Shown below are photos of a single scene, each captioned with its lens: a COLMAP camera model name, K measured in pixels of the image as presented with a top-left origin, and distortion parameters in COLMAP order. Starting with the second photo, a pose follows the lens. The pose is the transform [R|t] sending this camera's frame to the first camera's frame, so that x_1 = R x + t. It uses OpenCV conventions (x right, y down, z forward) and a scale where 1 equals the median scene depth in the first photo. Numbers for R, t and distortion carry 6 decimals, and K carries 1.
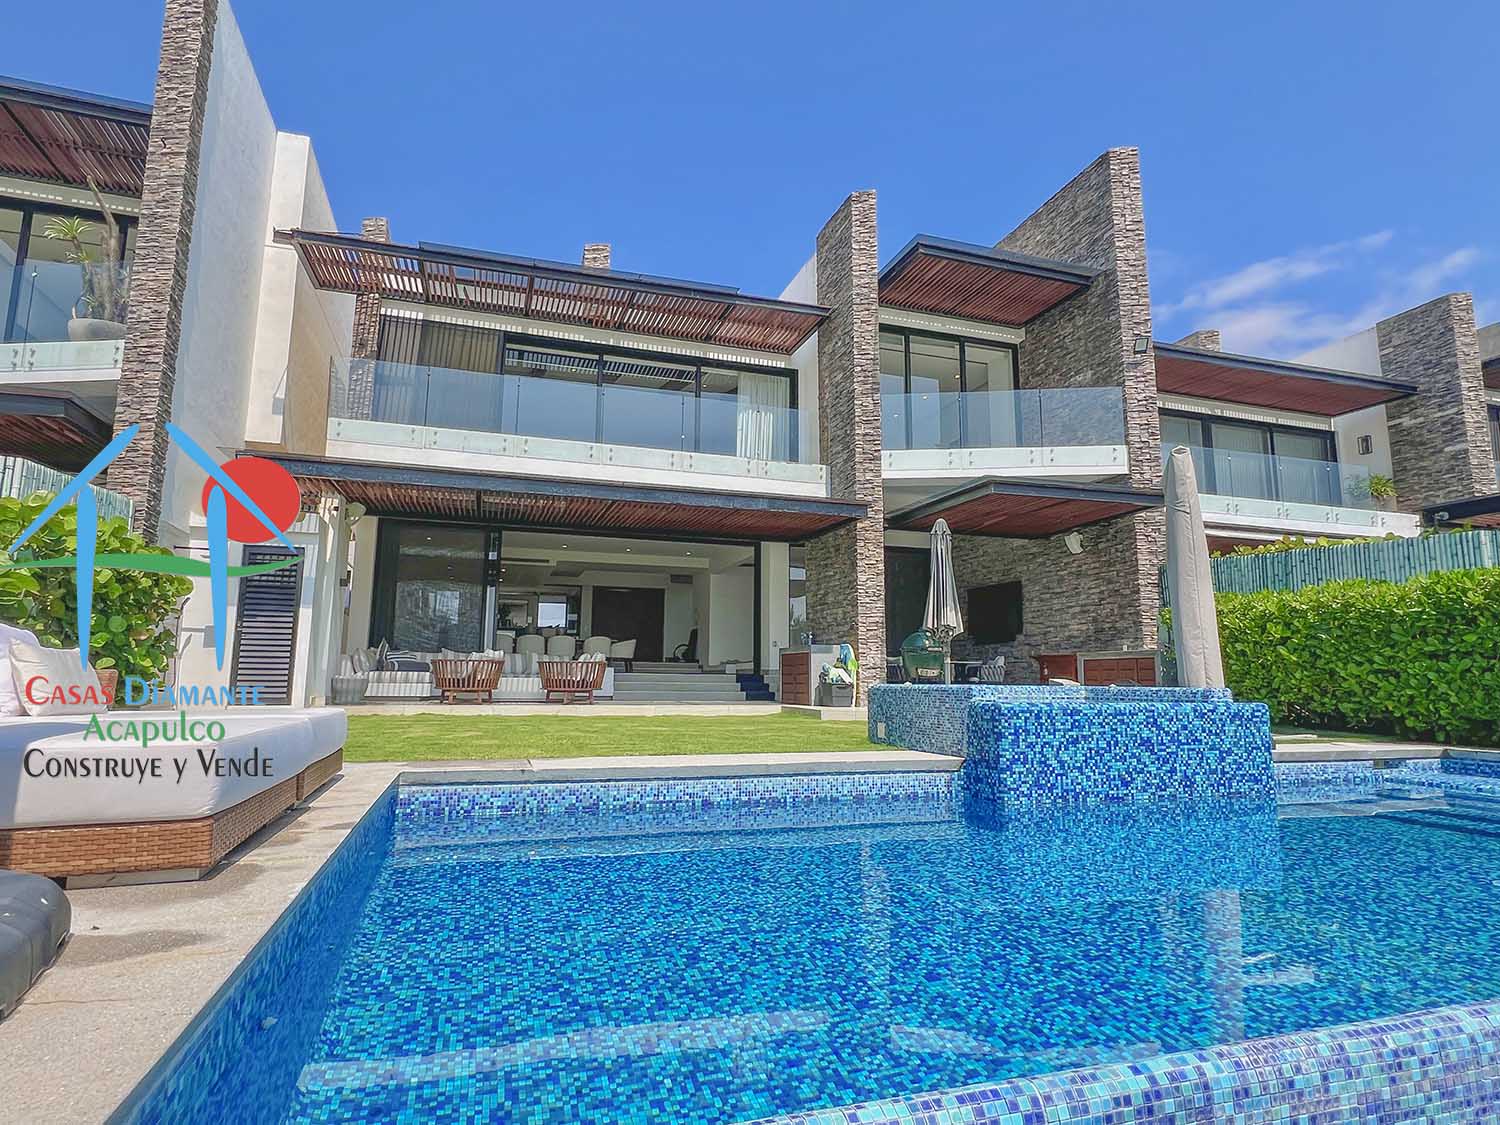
lens RADIAL K [[821.7, 0, 750.0], [0, 821.7, 562.5], [0, 0, 1]] dist [-0.001264, 0.000875]
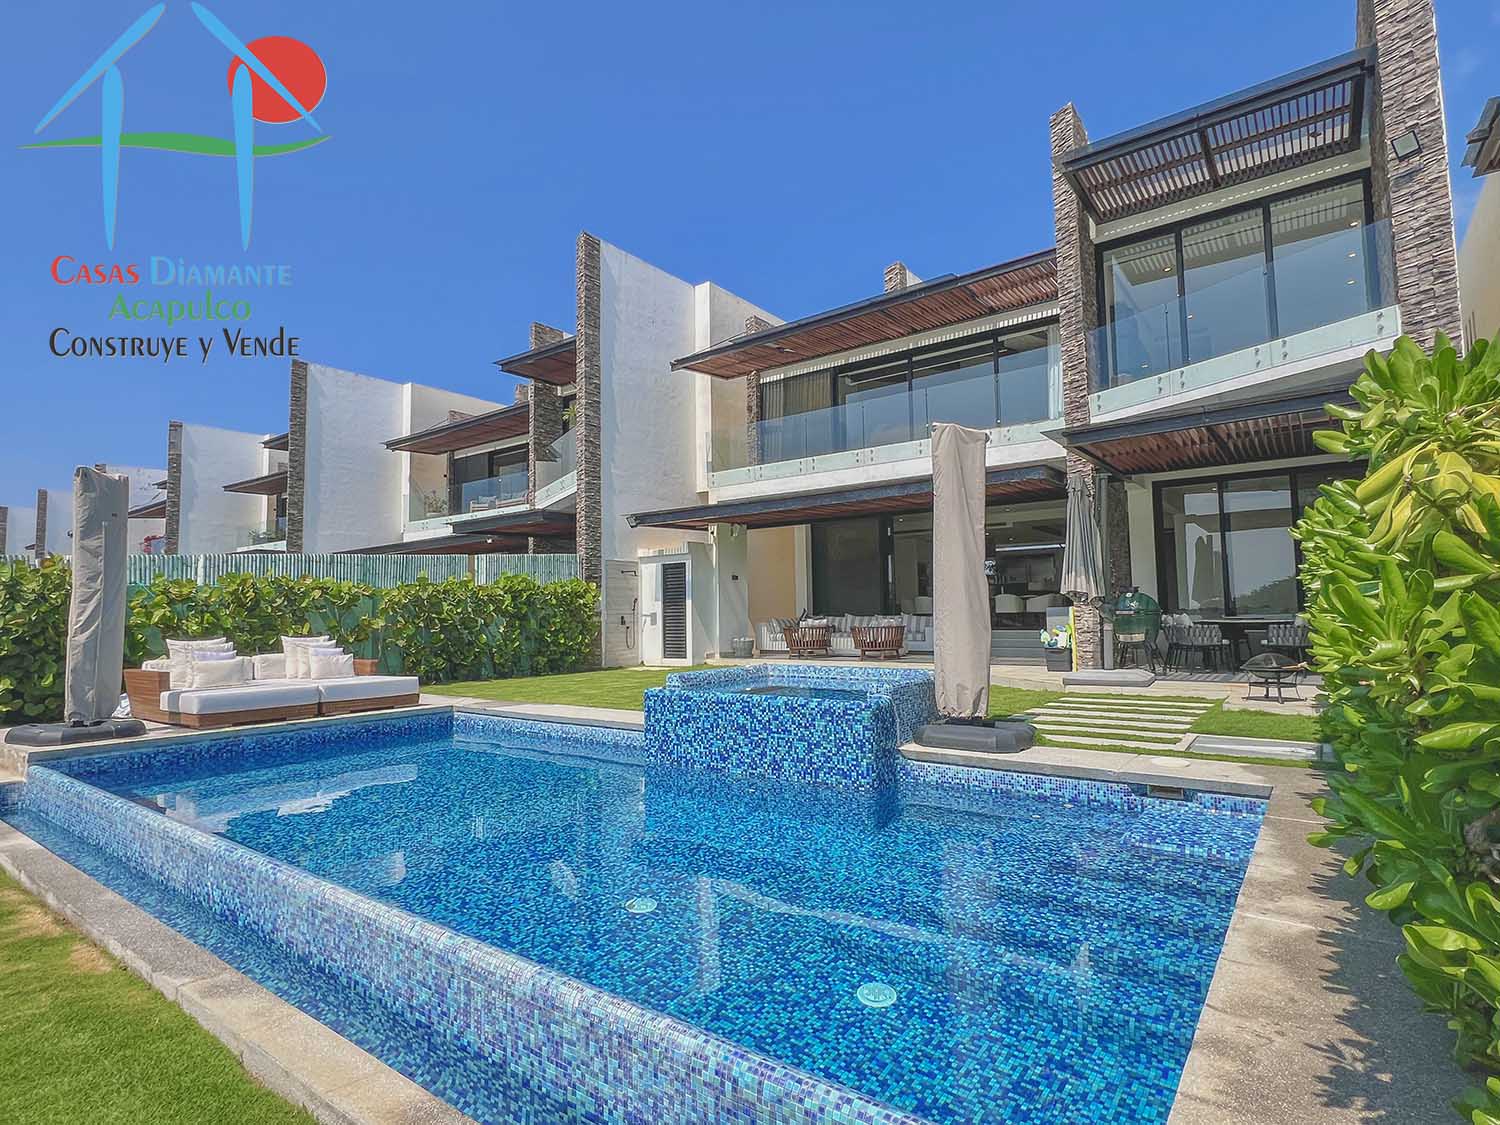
lens RADIAL K [[777.4, 0, 750.0], [0, 777.4, 562.5], [0, 0, 1]] dist [-0.000788, 0.000344]
pose [[0.577314, -0.073010, -0.813252, 0.661428], [0.138920, 0.990256, 0.009716, -0.012744], [0.804618, -0.118586, 0.581831, 0.177507]]
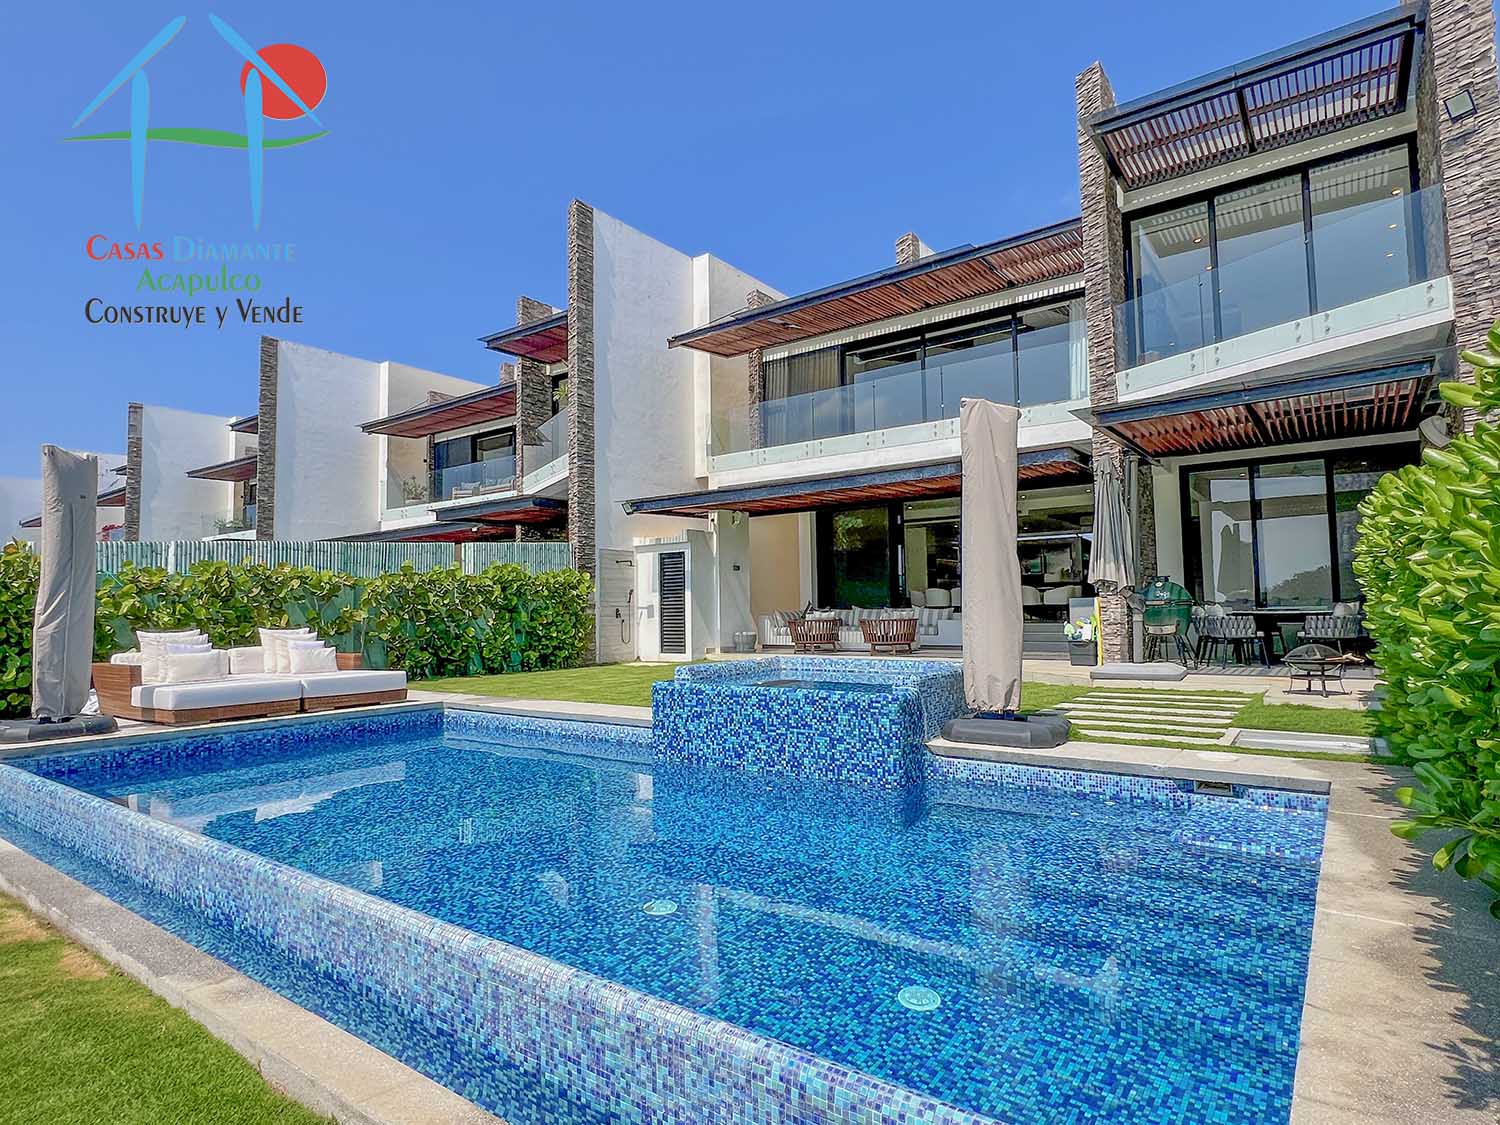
lens RADIAL K [[821.7, 0, 750.0], [0, 821.7, 562.5], [0, 0, 1]] dist [-0.001264, 0.000875]
pose [[0.583739, -0.065274, -0.809314, 0.649208], [0.138422, 0.990172, 0.019980, -0.009755], [0.800055, -0.123690, 0.587037, 0.167300]]
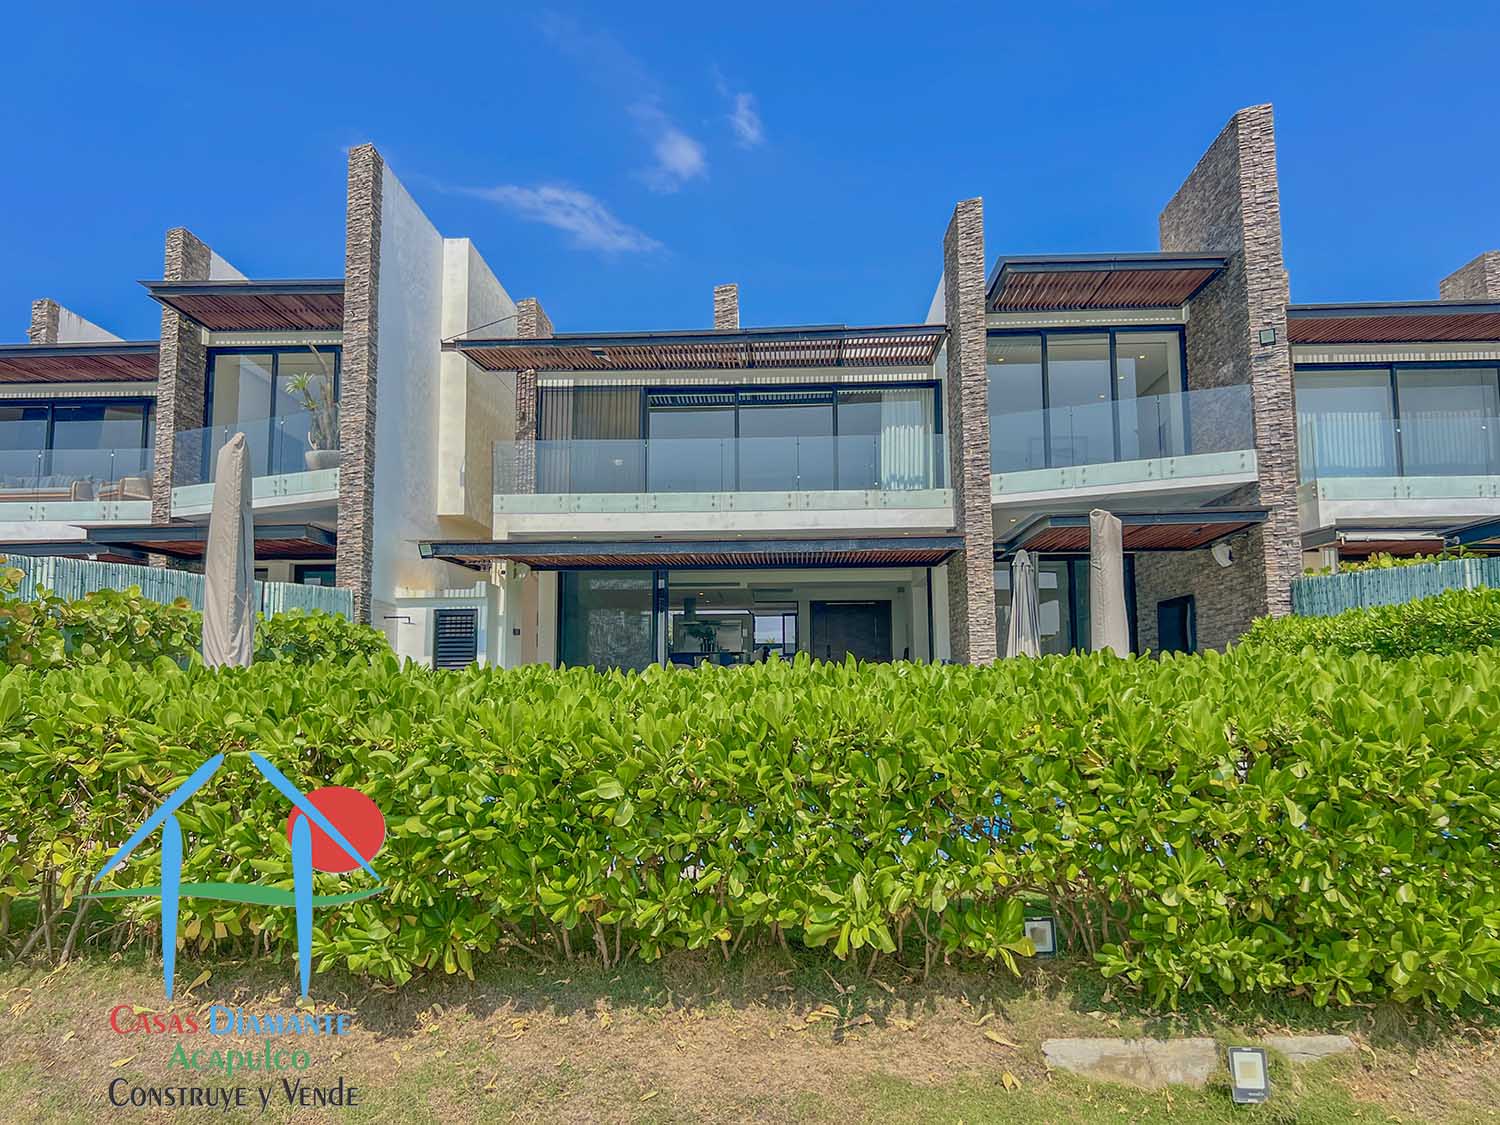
lens RADIAL K [[1125.5, 0, 758.2], [0, 1125.5, 575.8], [0, 0, 1]] dist [0.067275, -0.092251]
pose [[0.938860, -0.052183, -0.340322, 0.366459], [0.064420, 0.997616, 0.024751, -0.070493], [0.338219, -0.045161, 0.939983, -0.379065]]
